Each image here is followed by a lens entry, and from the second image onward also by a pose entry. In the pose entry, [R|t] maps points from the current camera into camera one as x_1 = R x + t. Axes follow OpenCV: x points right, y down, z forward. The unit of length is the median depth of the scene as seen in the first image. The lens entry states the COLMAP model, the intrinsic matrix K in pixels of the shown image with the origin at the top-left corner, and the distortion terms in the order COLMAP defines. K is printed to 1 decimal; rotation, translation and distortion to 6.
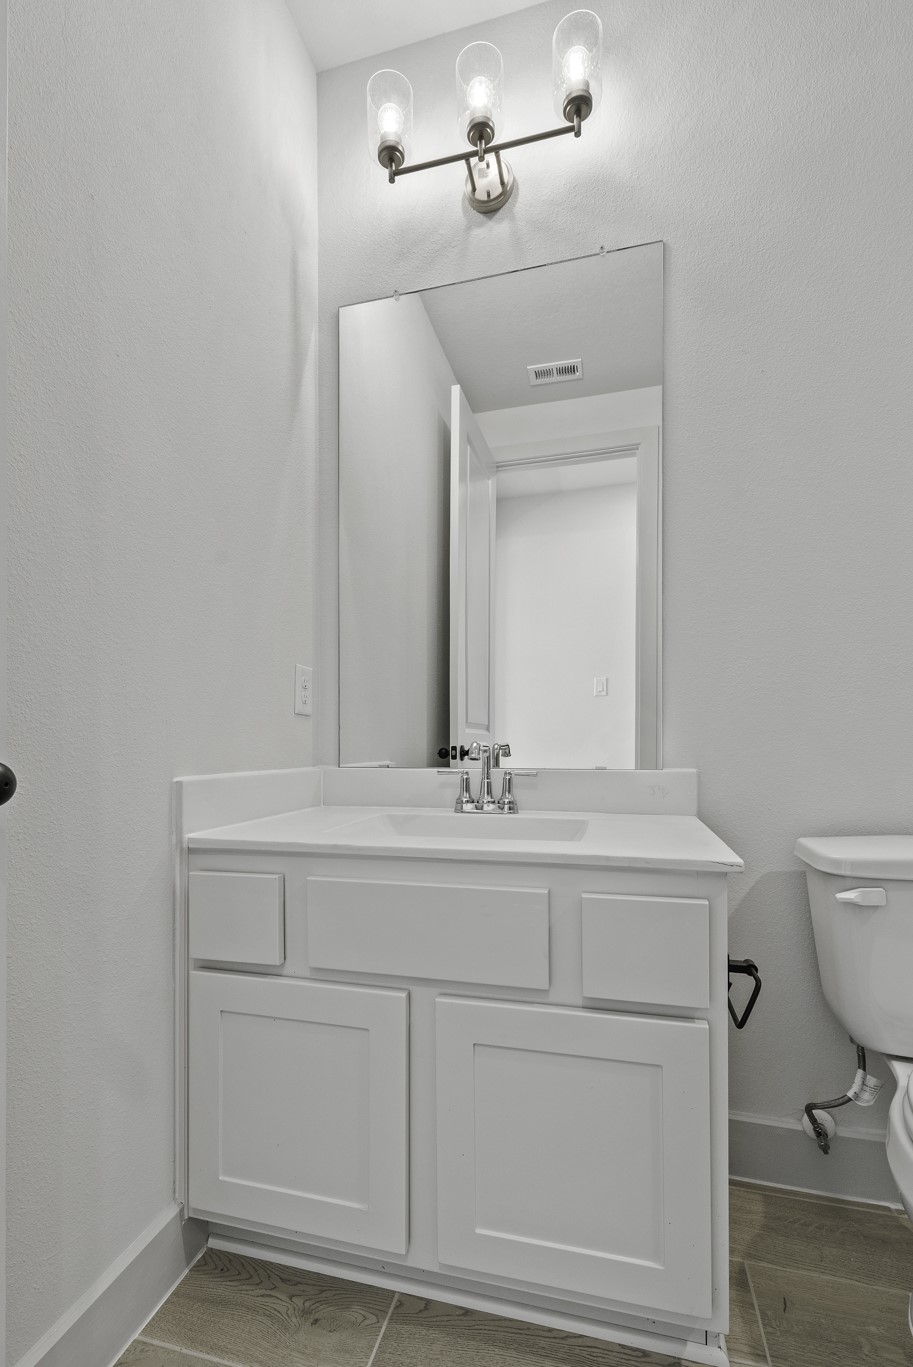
lens RADIAL K [[616.6, 0, 454.3], [0, 616.6, 750.3], [0, 0, 1]] dist [0.001575, -0.000821]
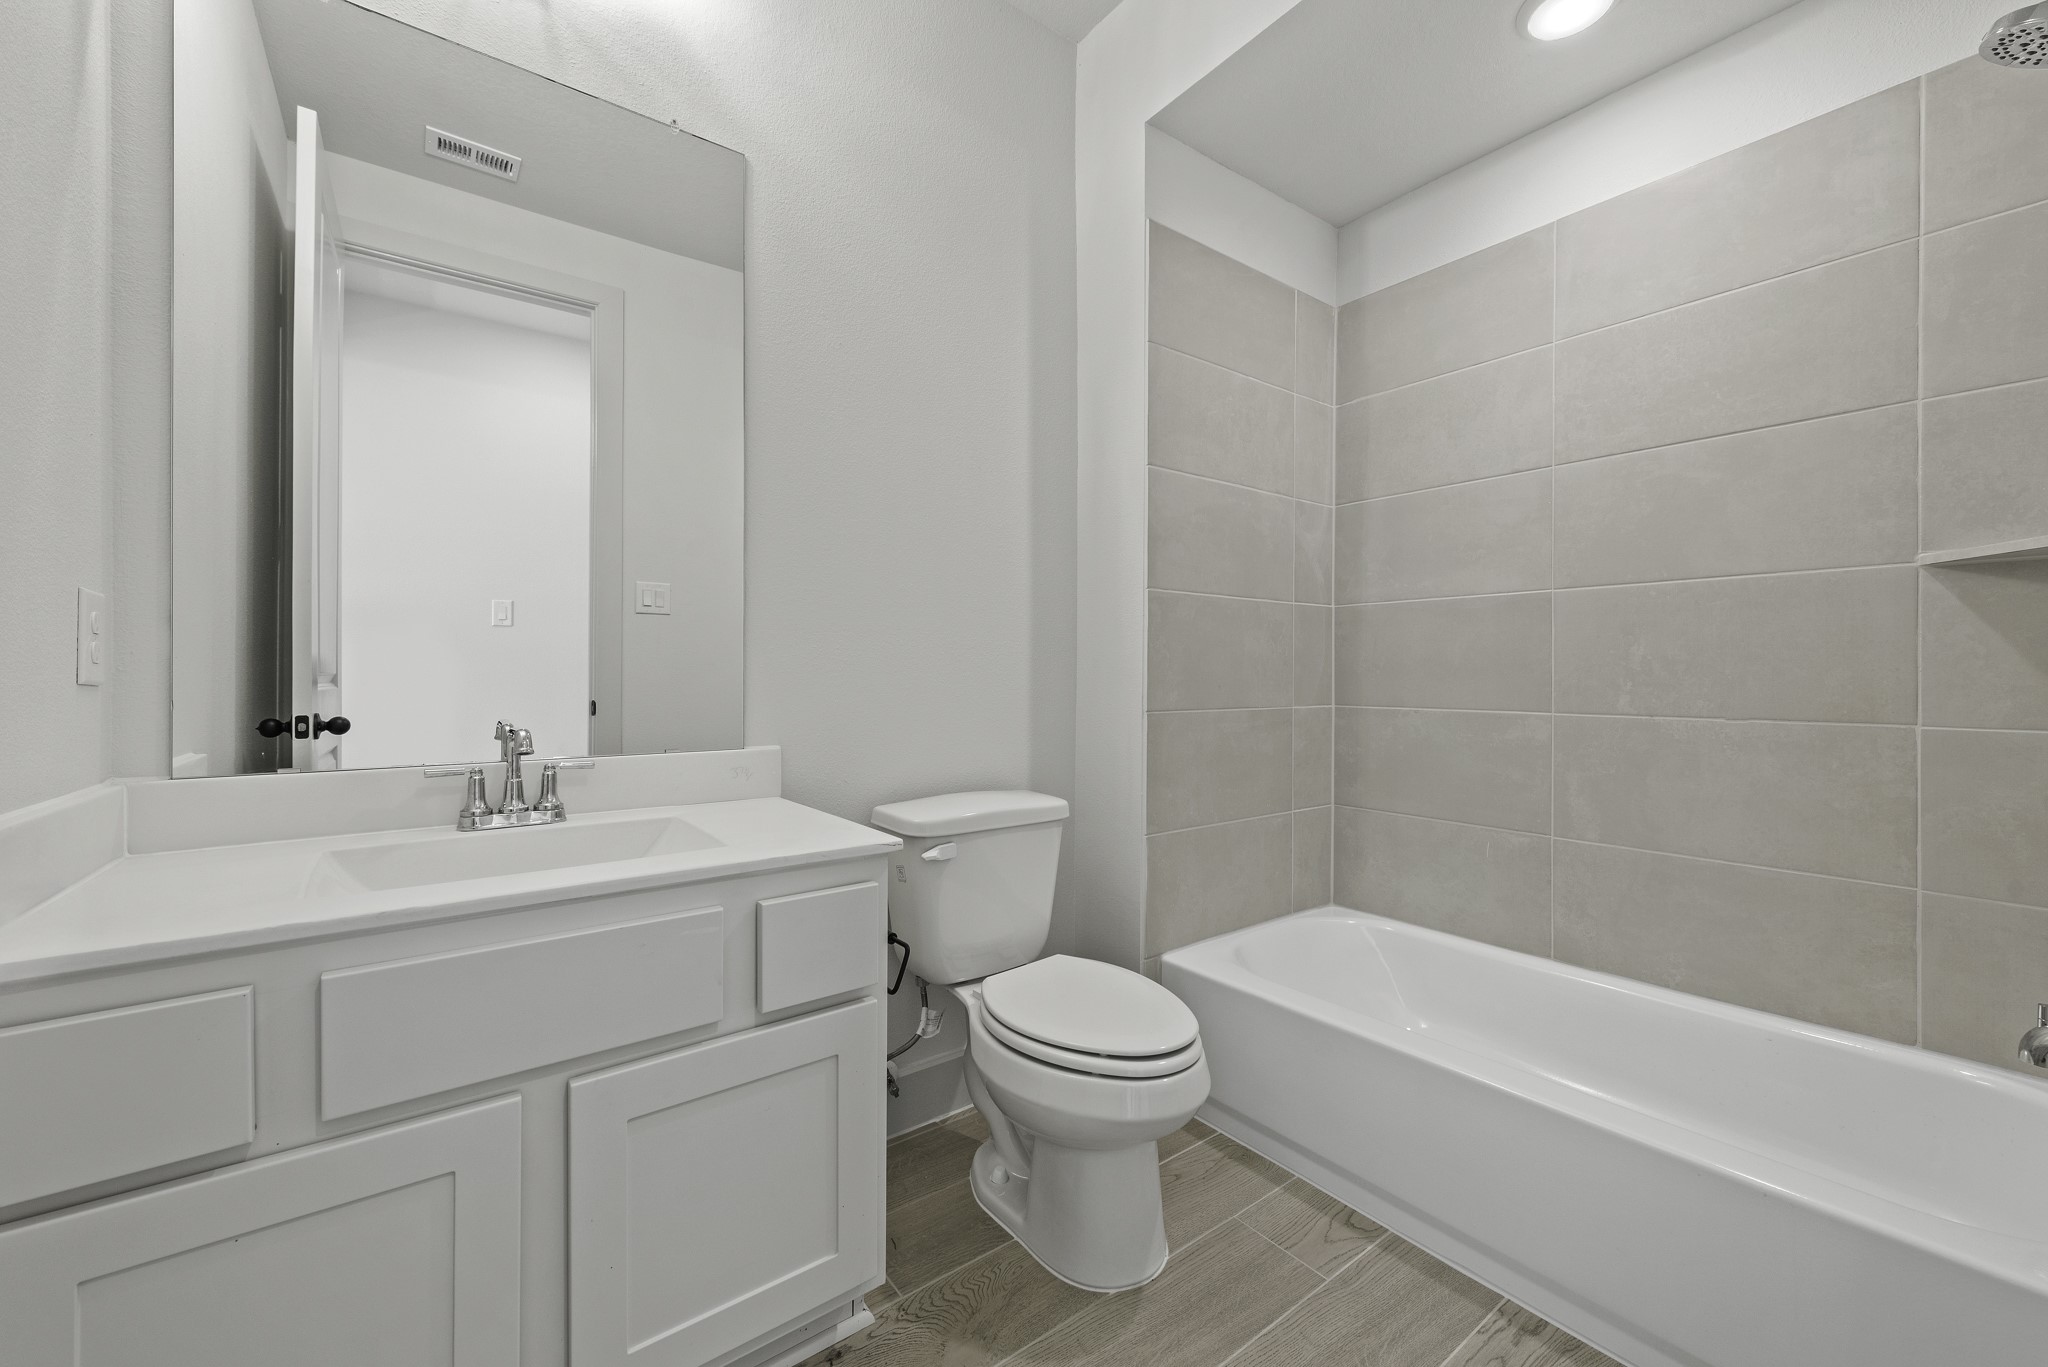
lens RADIAL K [[806.9, 0, 1017.9], [0, 806.9, 692.7], [0, 0, 1]] dist [-0.000531, -0.000646]
pose [[0.615905, -0.014531, 0.787687, -0.325674], [0.006373, 0.999889, 0.013462, -0.060833], [-0.787795, -0.003272, 0.615929, -0.026778]]
